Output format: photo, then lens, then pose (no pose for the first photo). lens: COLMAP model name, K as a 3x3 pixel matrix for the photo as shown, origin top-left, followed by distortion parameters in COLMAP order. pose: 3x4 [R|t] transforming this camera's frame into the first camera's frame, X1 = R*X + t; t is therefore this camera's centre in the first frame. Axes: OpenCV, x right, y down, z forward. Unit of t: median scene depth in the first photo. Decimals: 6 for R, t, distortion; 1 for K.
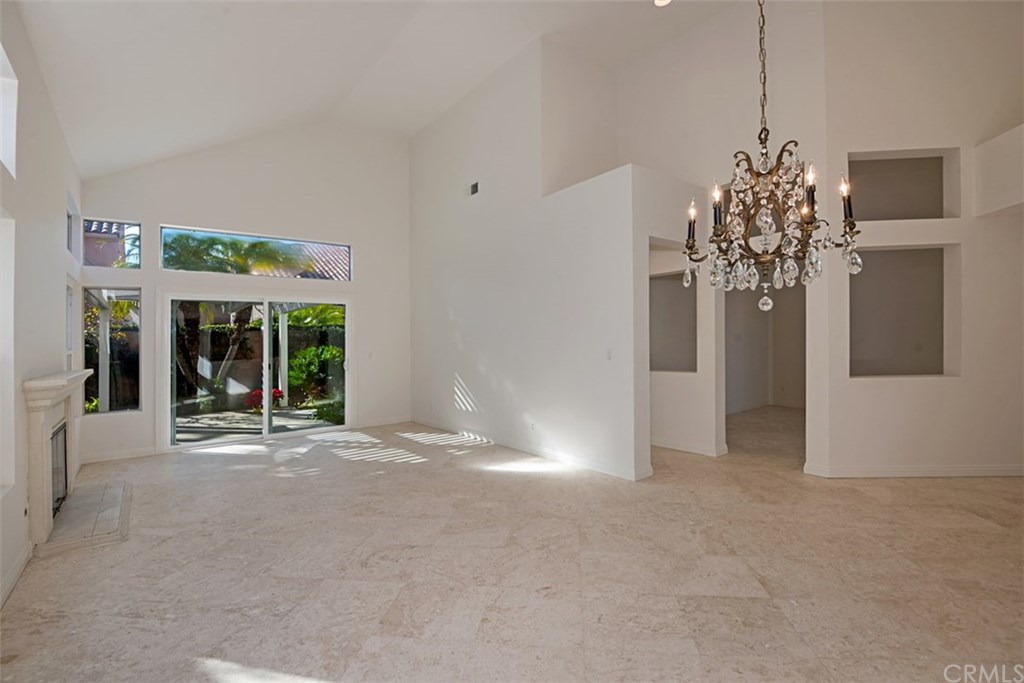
lens RADIAL K [[485.8, 0, 512.0], [0, 485.8, 341.5], [0, 0, 1]] dist [-0.004083, -0.000746]
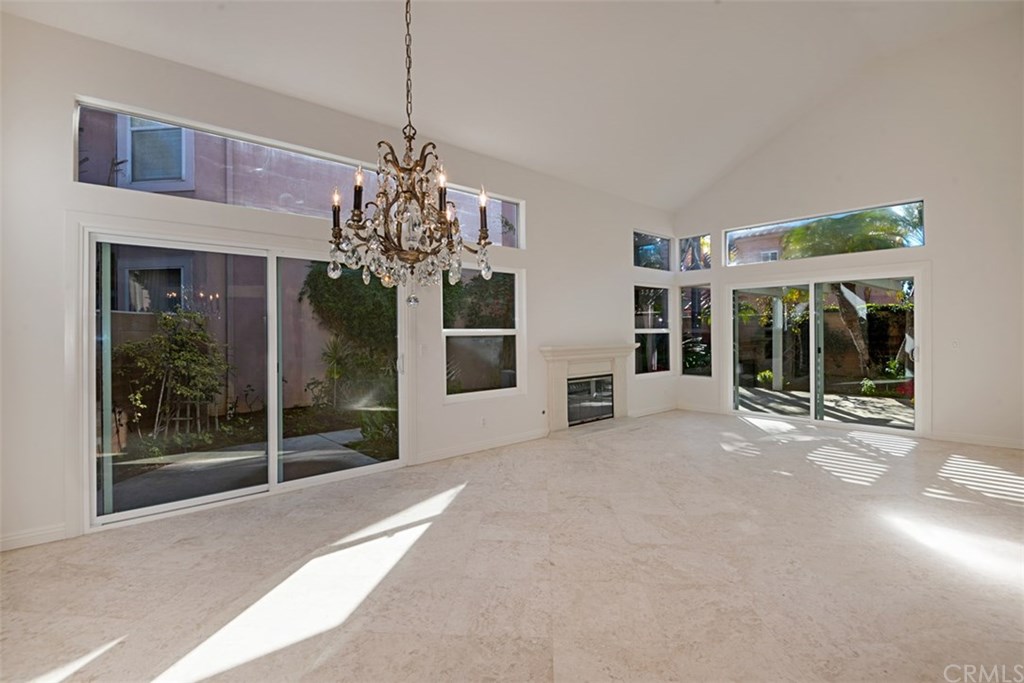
lens RADIAL K [[491.9, 0, 512.3], [0, 491.9, 334.5], [0, 0, 1]] dist [0.001159, -0.000080]
pose [[0.043111, 0.025962, -0.998733, 0.974627], [0.008335, 0.999618, 0.026345, -0.022233], [0.999036, -0.009460, 0.042878, 0.747860]]
